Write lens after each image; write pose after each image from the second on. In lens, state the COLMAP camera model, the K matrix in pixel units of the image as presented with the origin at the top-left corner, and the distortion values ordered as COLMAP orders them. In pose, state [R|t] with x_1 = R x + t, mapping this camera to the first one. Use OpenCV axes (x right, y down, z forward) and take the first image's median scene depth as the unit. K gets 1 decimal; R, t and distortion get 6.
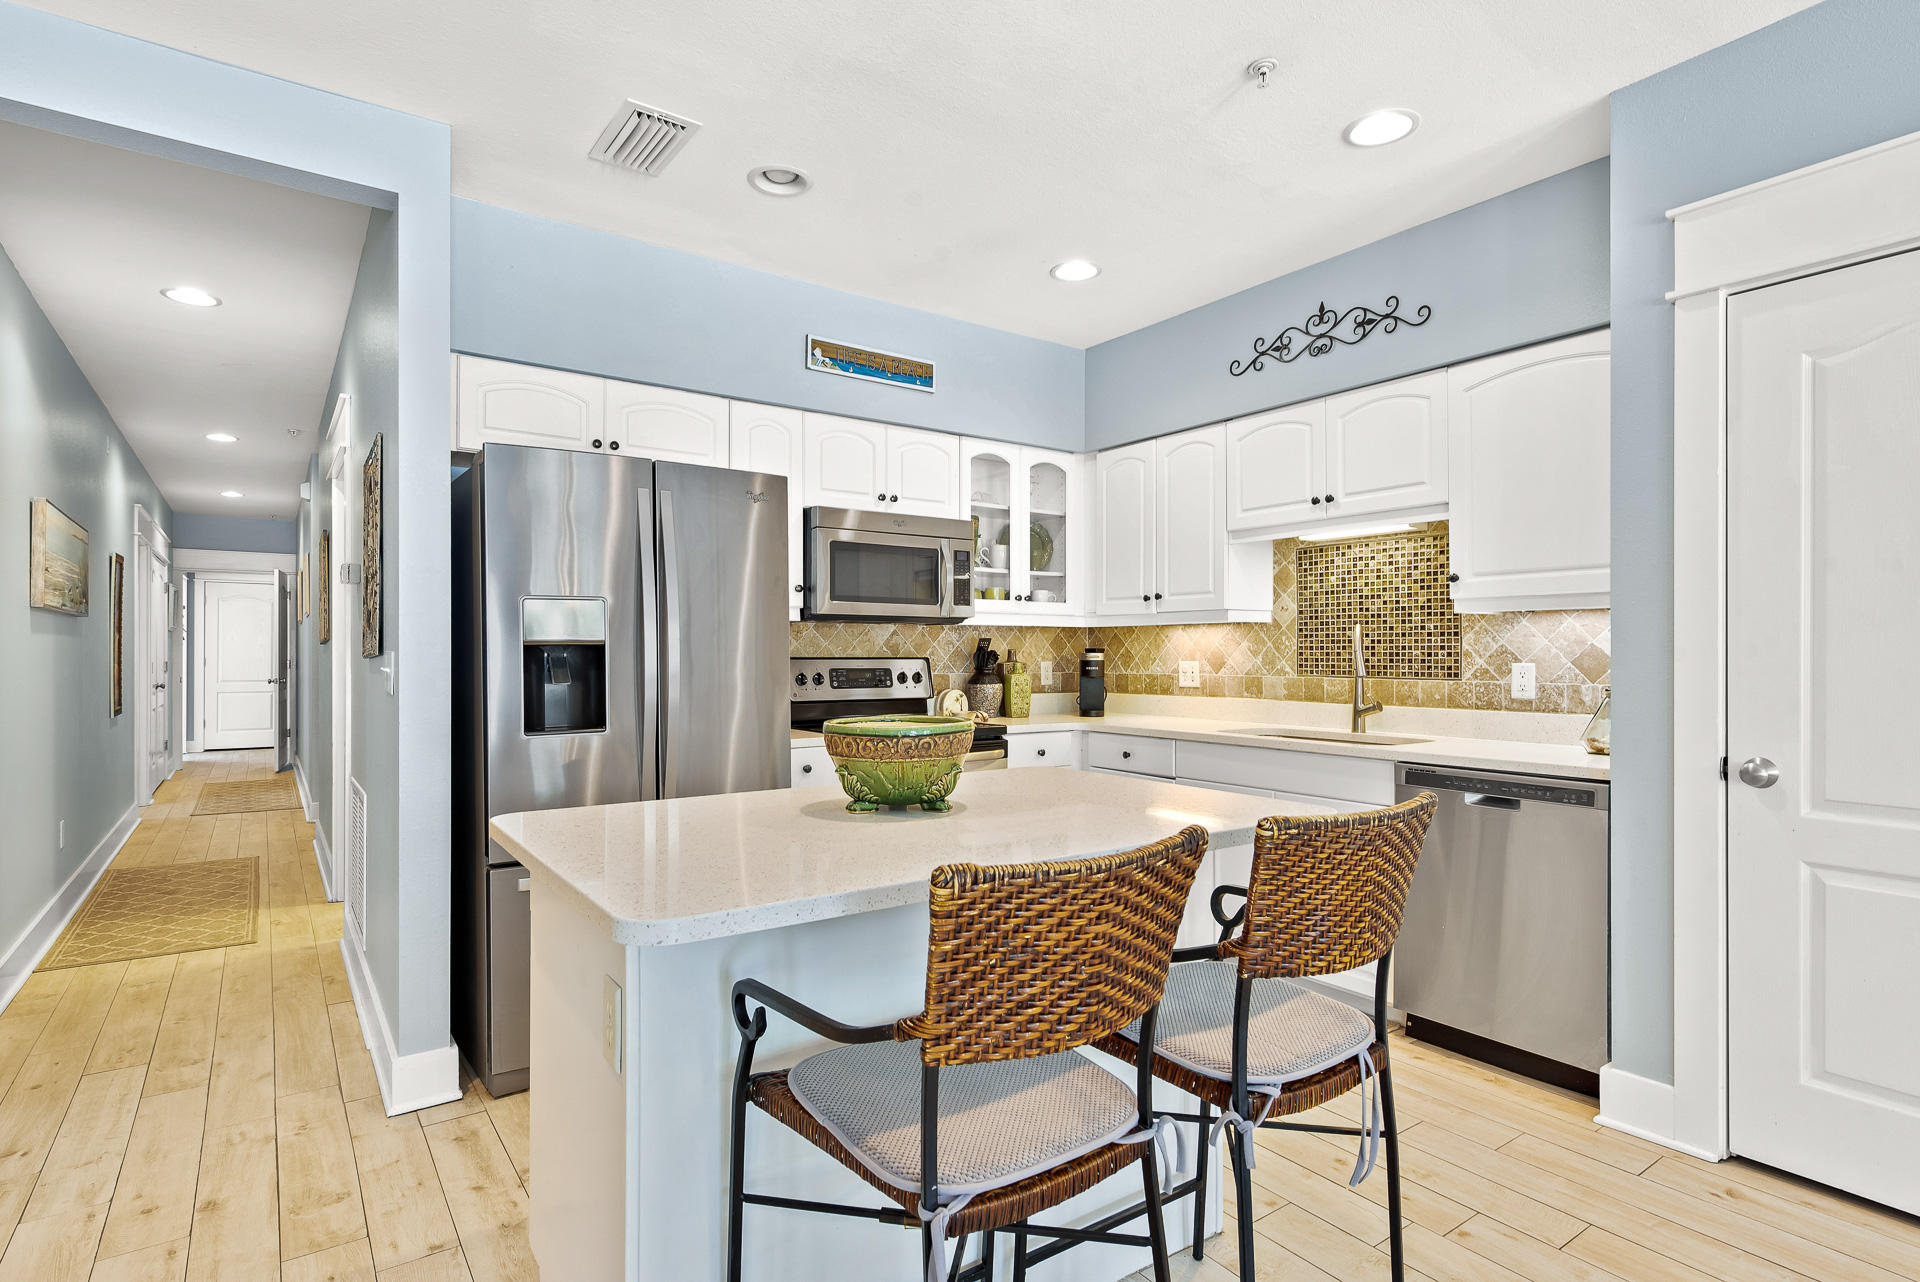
lens RADIAL K [[973.3, 0, 961.3], [0, 973.3, 648.9], [0, 0, 1]] dist [0.014253, -0.003651]
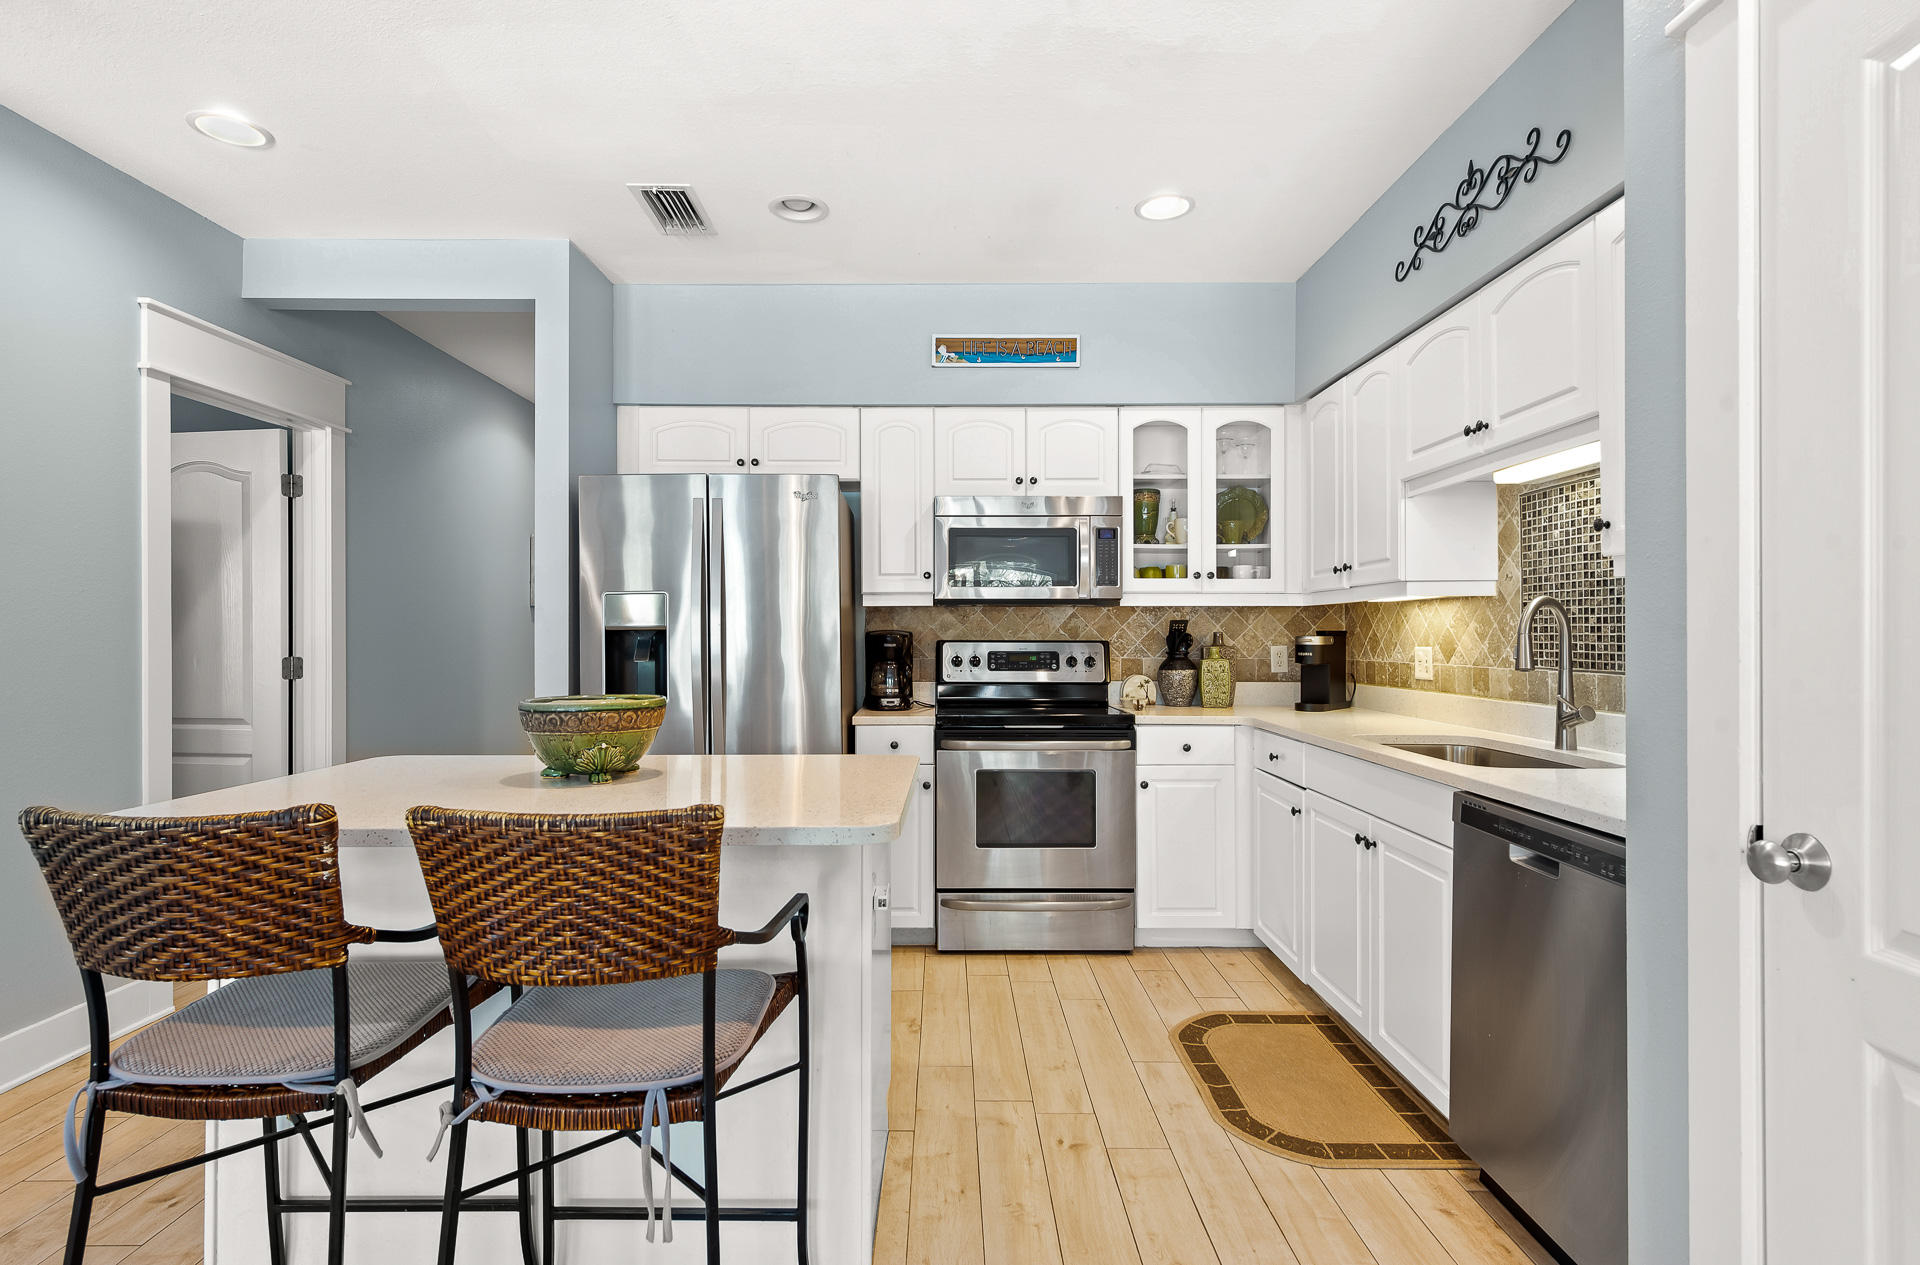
lens RADIAL K [[937.1, 0, 942.1], [0, 937.1, 627.6], [0, 0, 1]] dist [0.012829, -0.000480]
pose [[0.811898, -0.004703, -0.583780, 0.409866], [0.002522, 0.999986, -0.004548, -0.000461], [0.583793, 0.002220, 0.811899, 0.168995]]
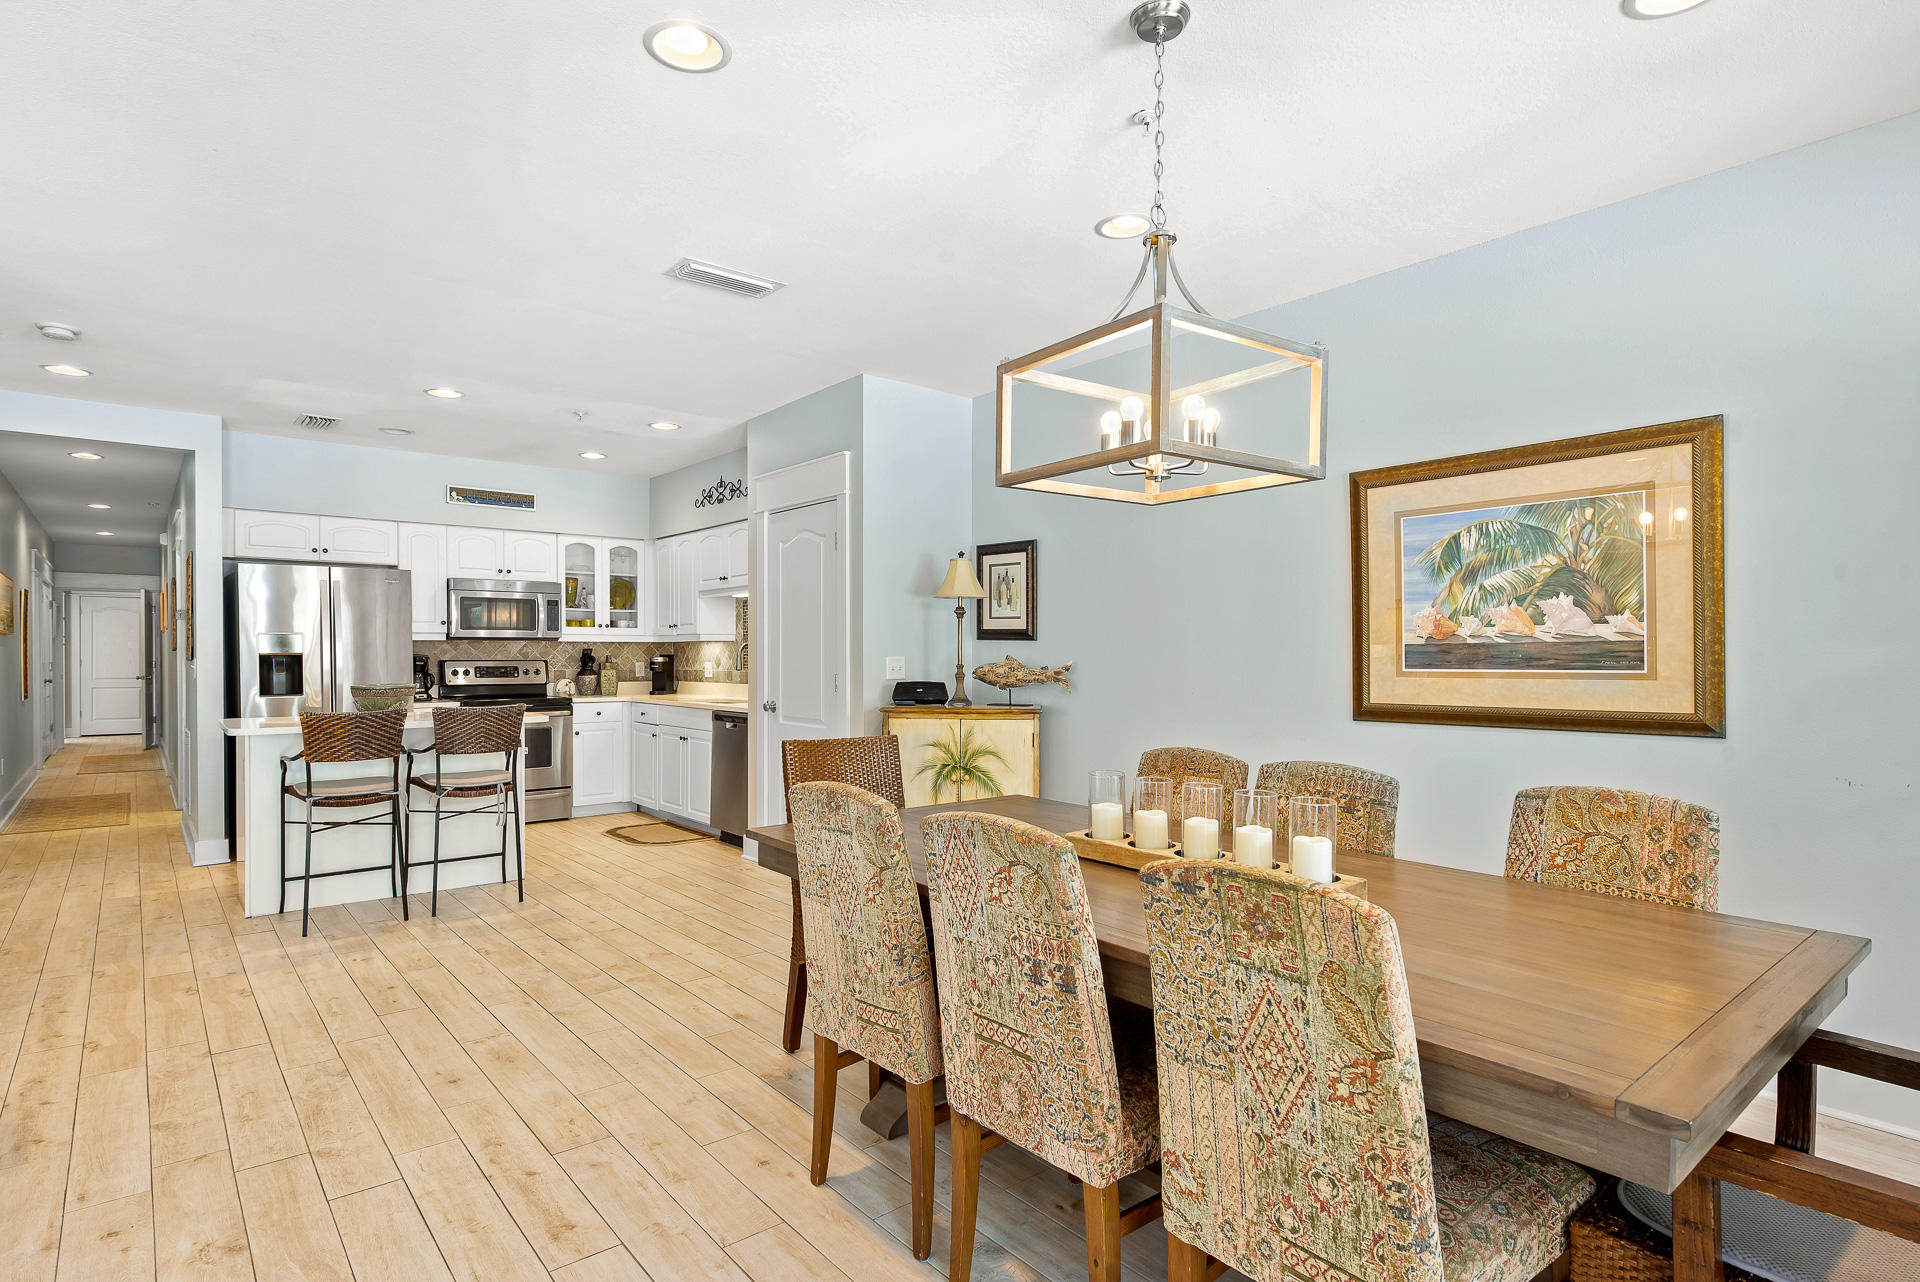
lens RADIAL K [[973.3, 0, 964.9], [0, 973.3, 660.5], [0, 0, 1]] dist [0.014253, -0.003651]
pose [[0.996485, -0.000189, 0.083769, 0.612157], [-0.000746, 0.999938, 0.011130, -0.011189], [-0.083766, -0.011154, 0.996423, -0.854230]]
